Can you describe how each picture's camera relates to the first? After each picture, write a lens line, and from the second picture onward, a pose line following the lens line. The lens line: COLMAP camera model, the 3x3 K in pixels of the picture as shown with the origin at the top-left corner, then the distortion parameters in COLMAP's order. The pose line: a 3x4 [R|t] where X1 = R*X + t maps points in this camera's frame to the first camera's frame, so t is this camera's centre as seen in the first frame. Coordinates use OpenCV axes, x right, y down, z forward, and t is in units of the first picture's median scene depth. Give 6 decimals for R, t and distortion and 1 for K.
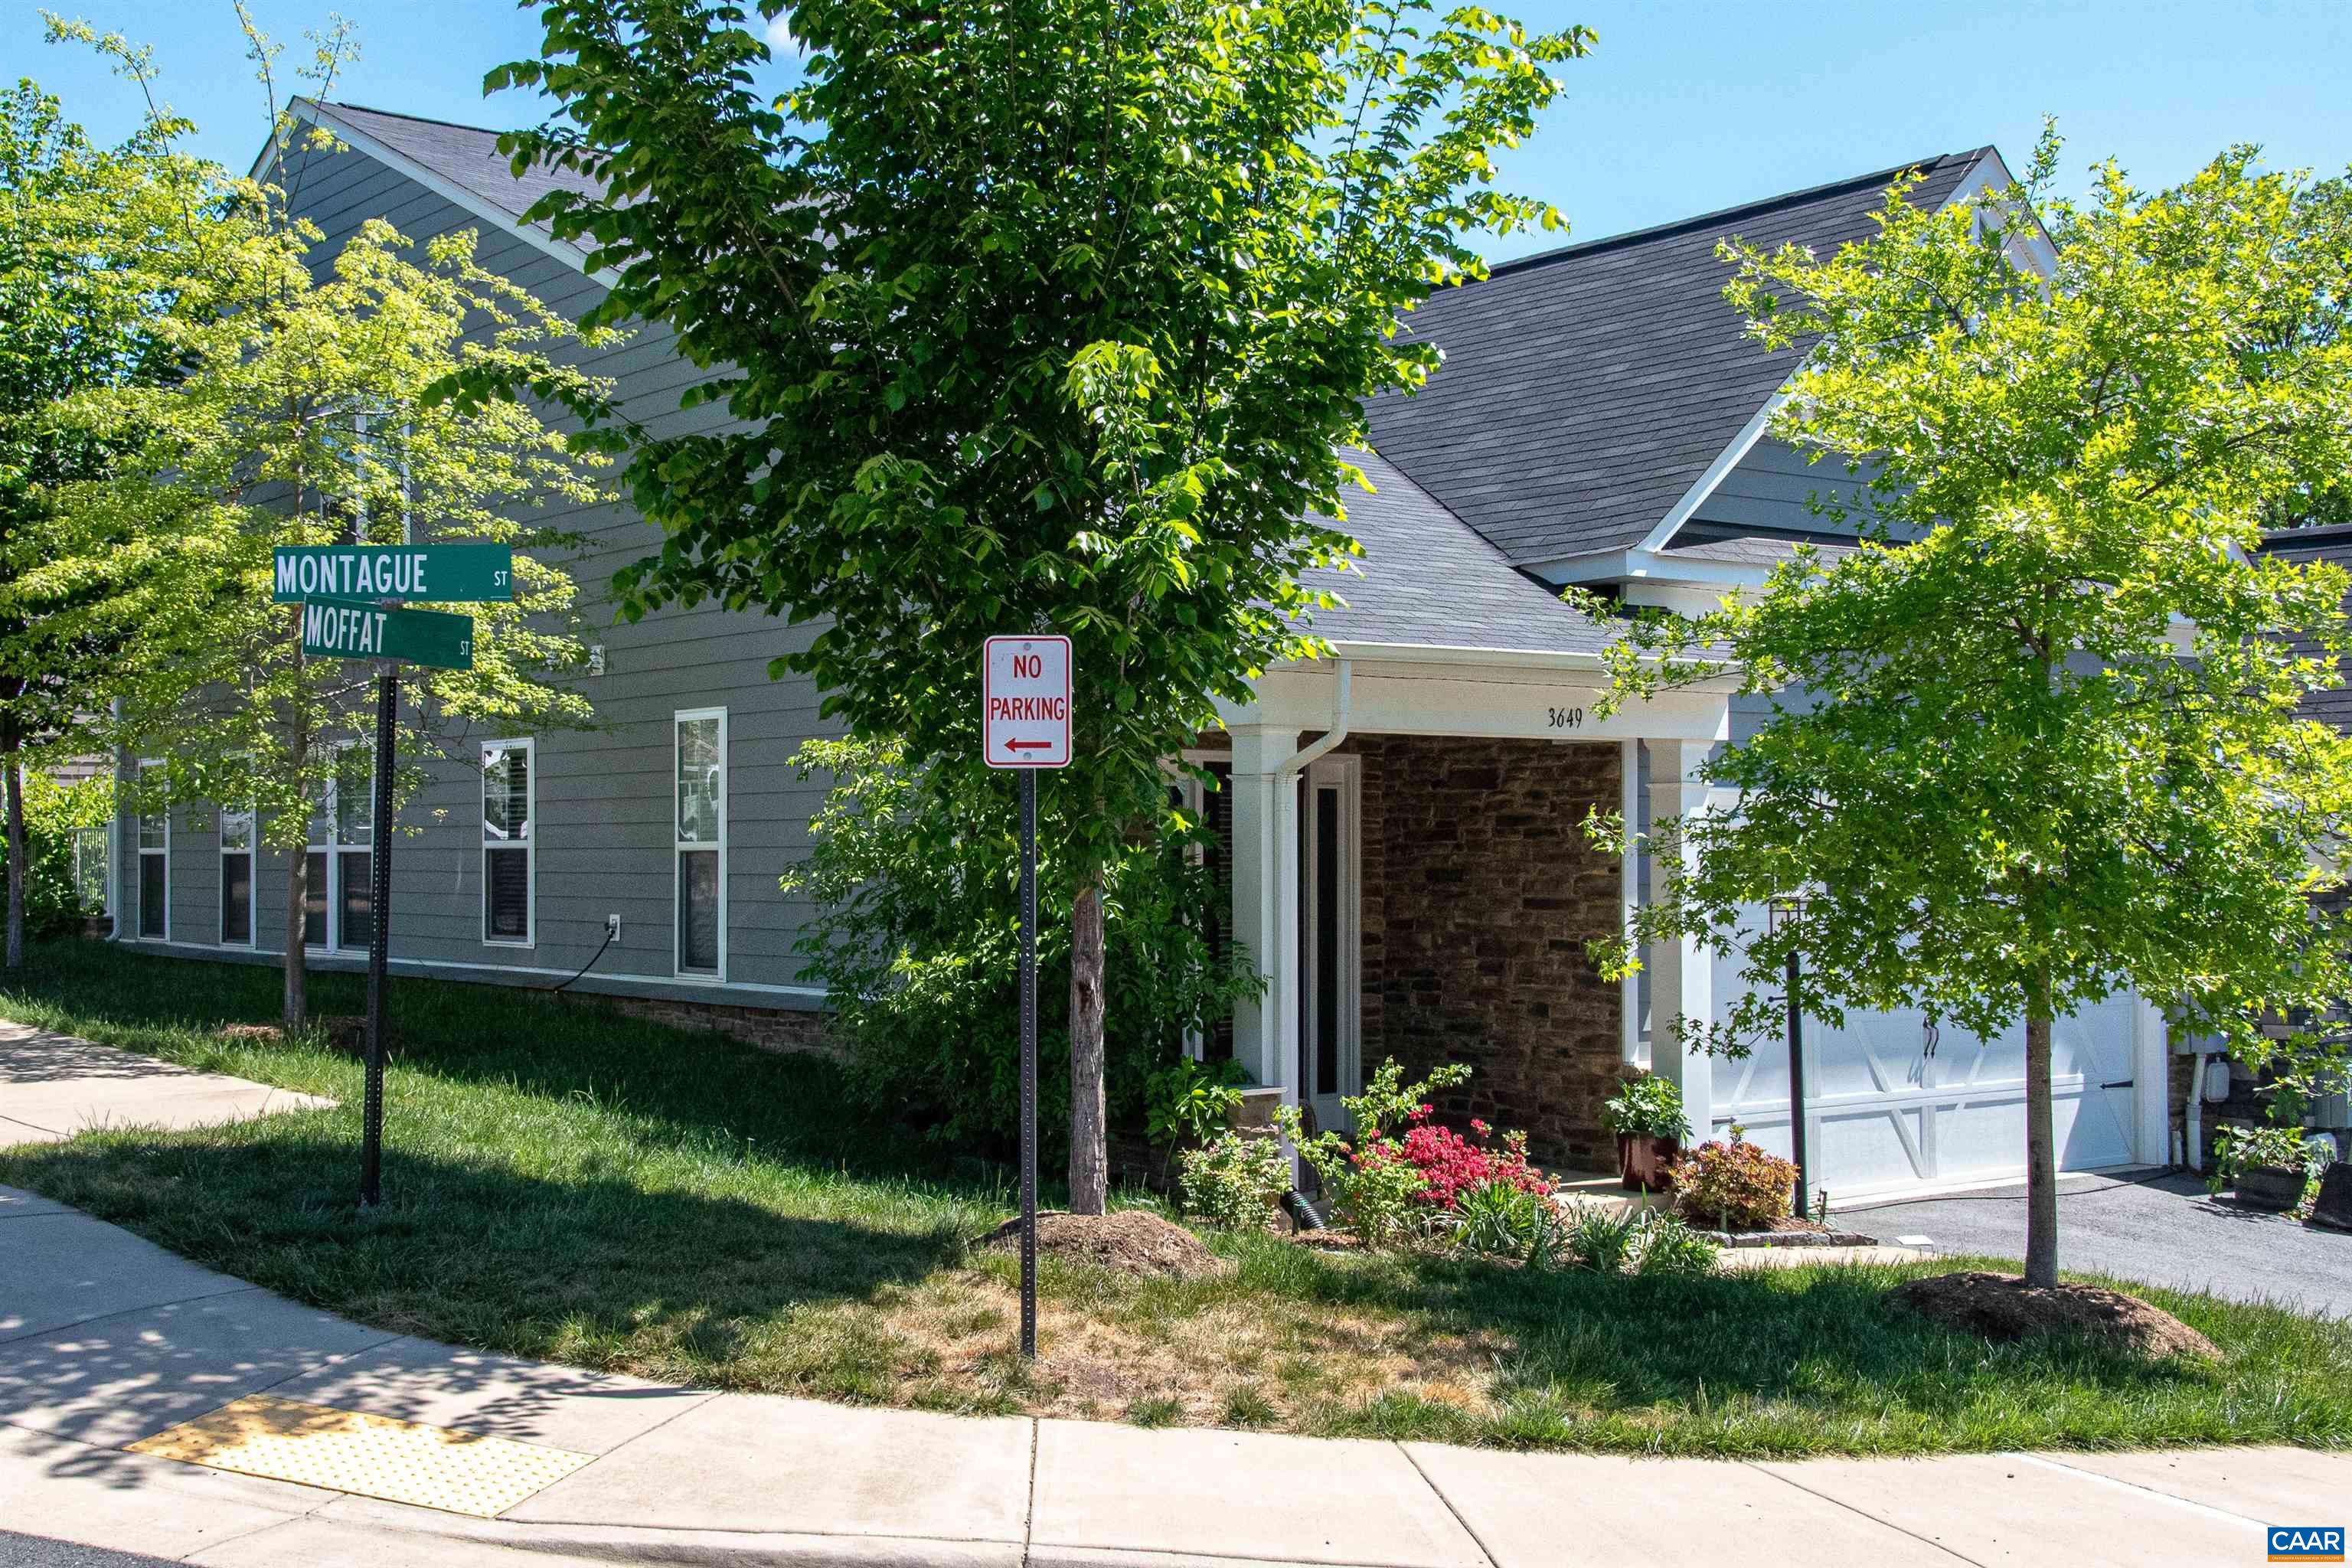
lens RADIAL K [[2733.2, 0, 1174.8], [0, 2733.2, 787.8], [0, 0, 1]] dist [0.003874, 0.000000]
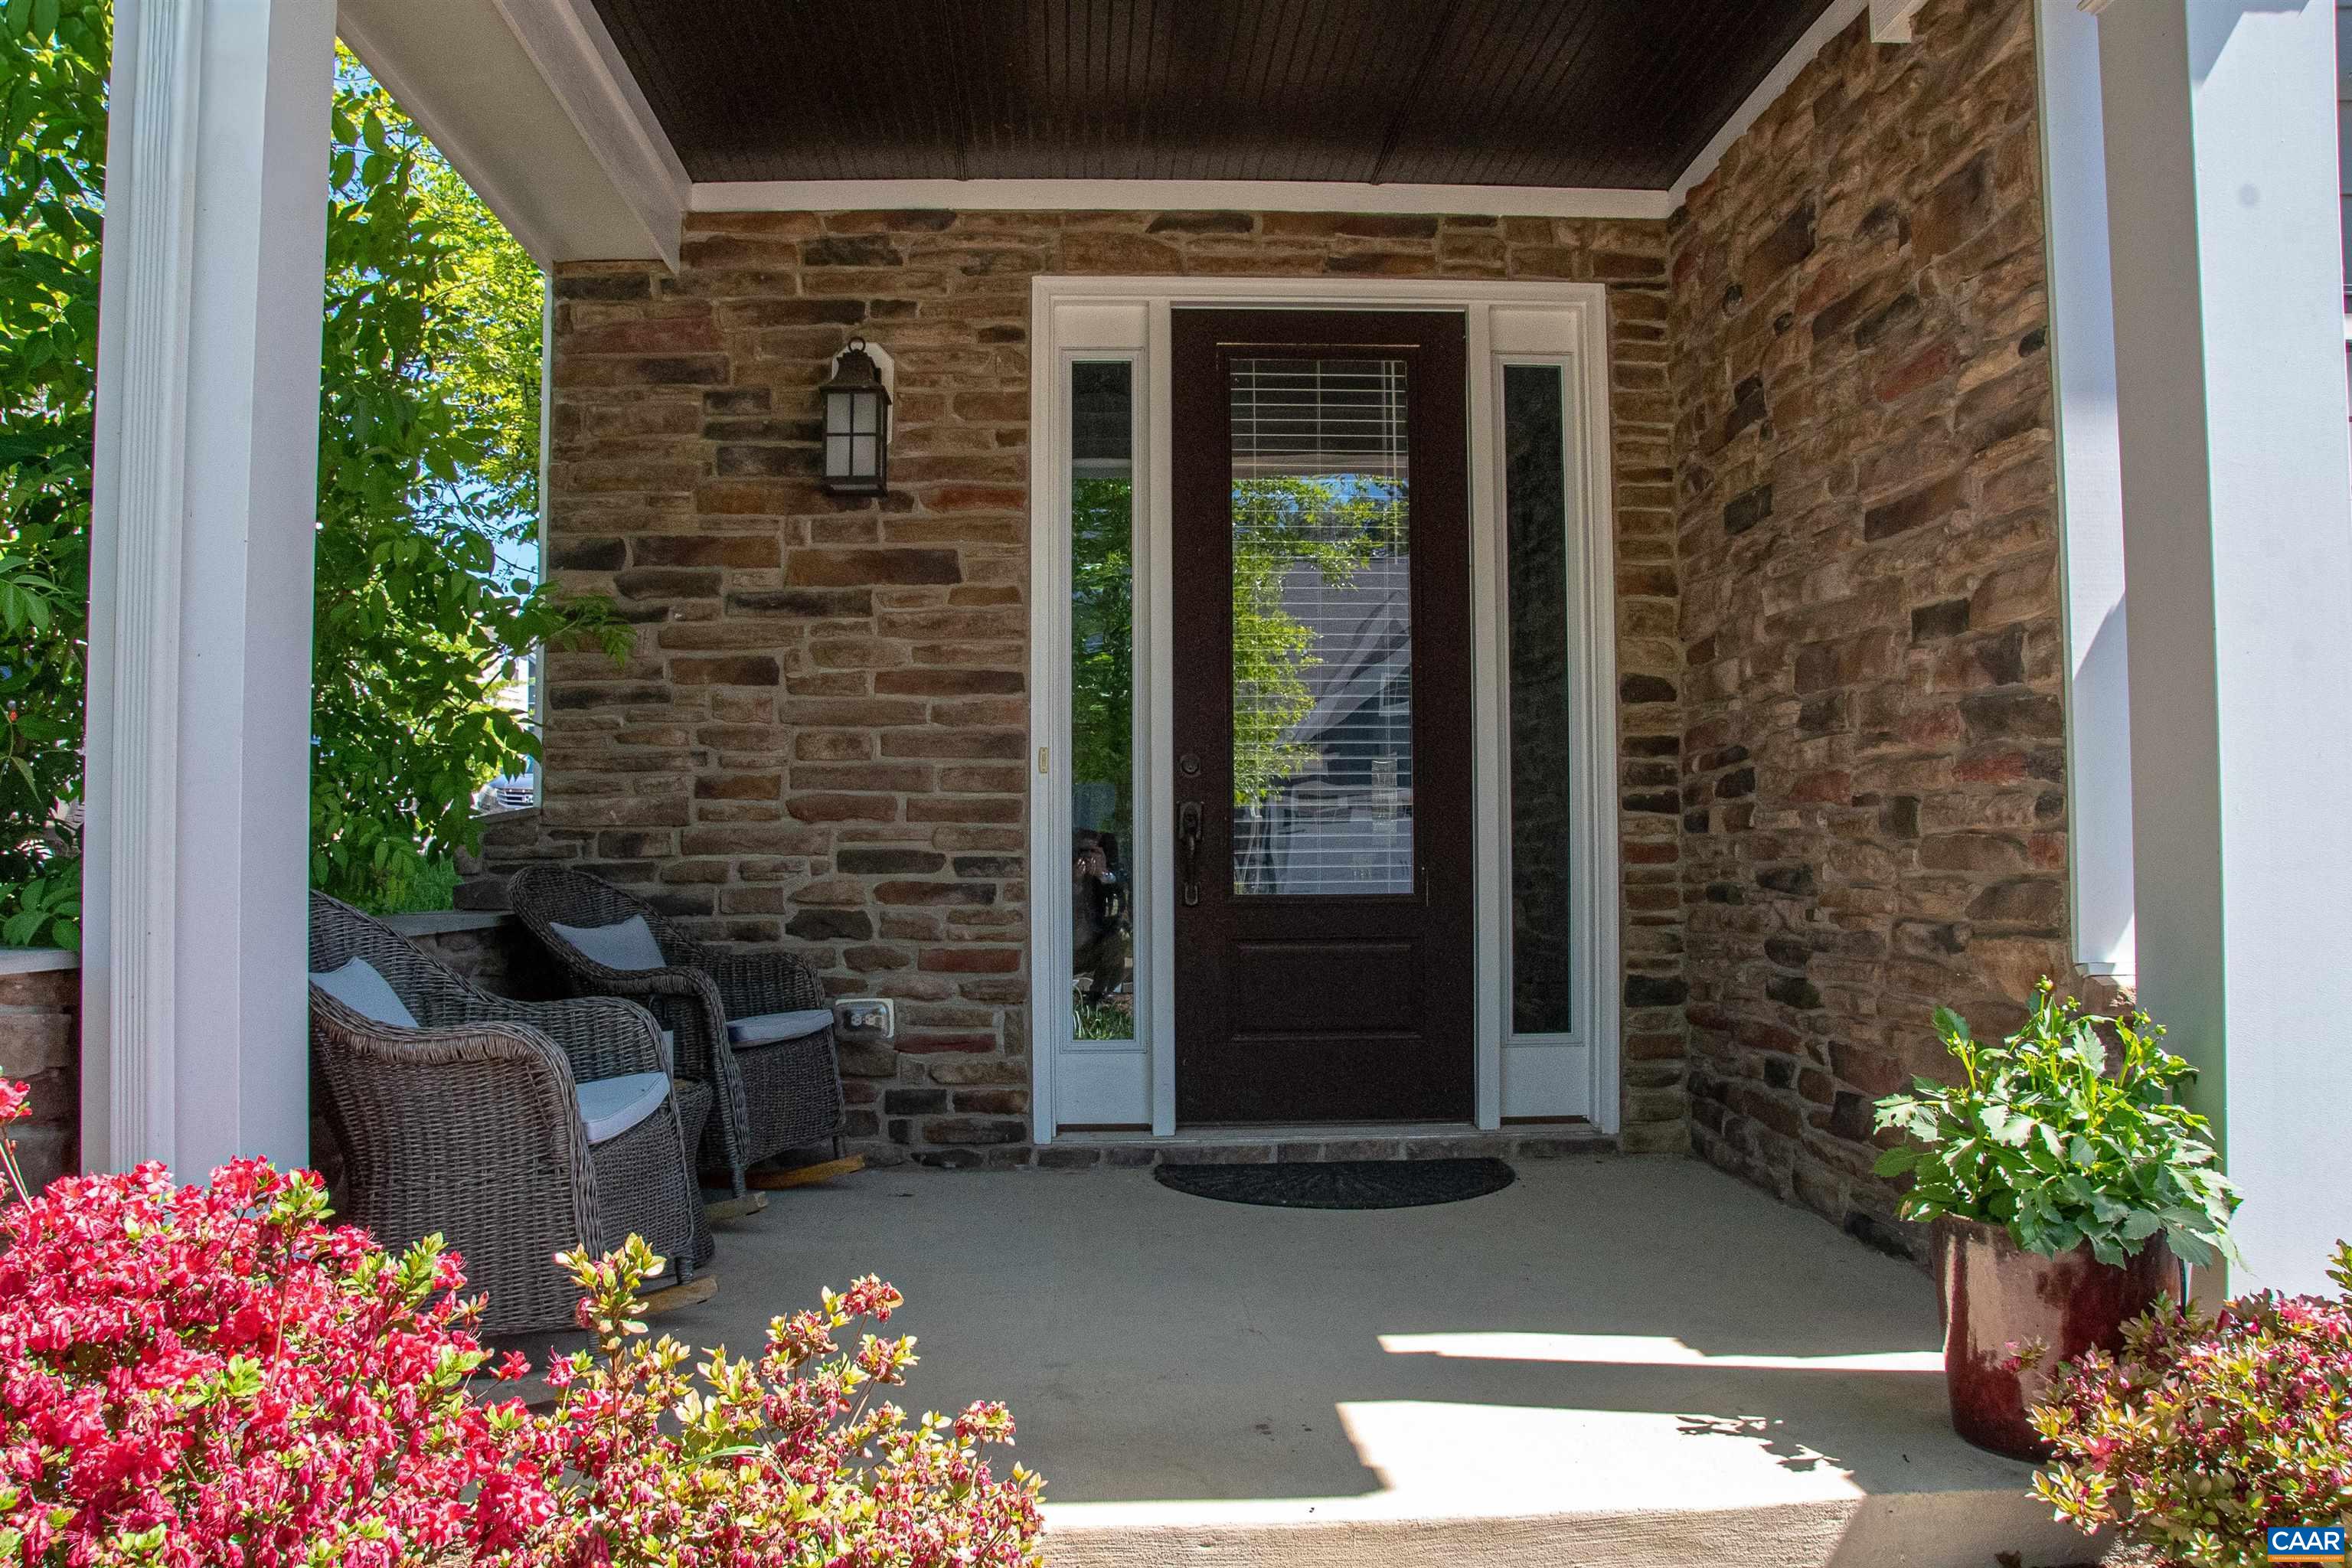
lens RADIAL K [[1852.8, 0, 1175.6], [0, 1852.8, 777.8], [0, 0, 1]] dist [-0.008422, -0.002236]
pose [[0.814132, -0.036360, -0.579540, 0.186385], [0.027394, 0.999331, -0.024215, 0.075947], [0.580033, 0.003839, 0.814584, 0.719919]]
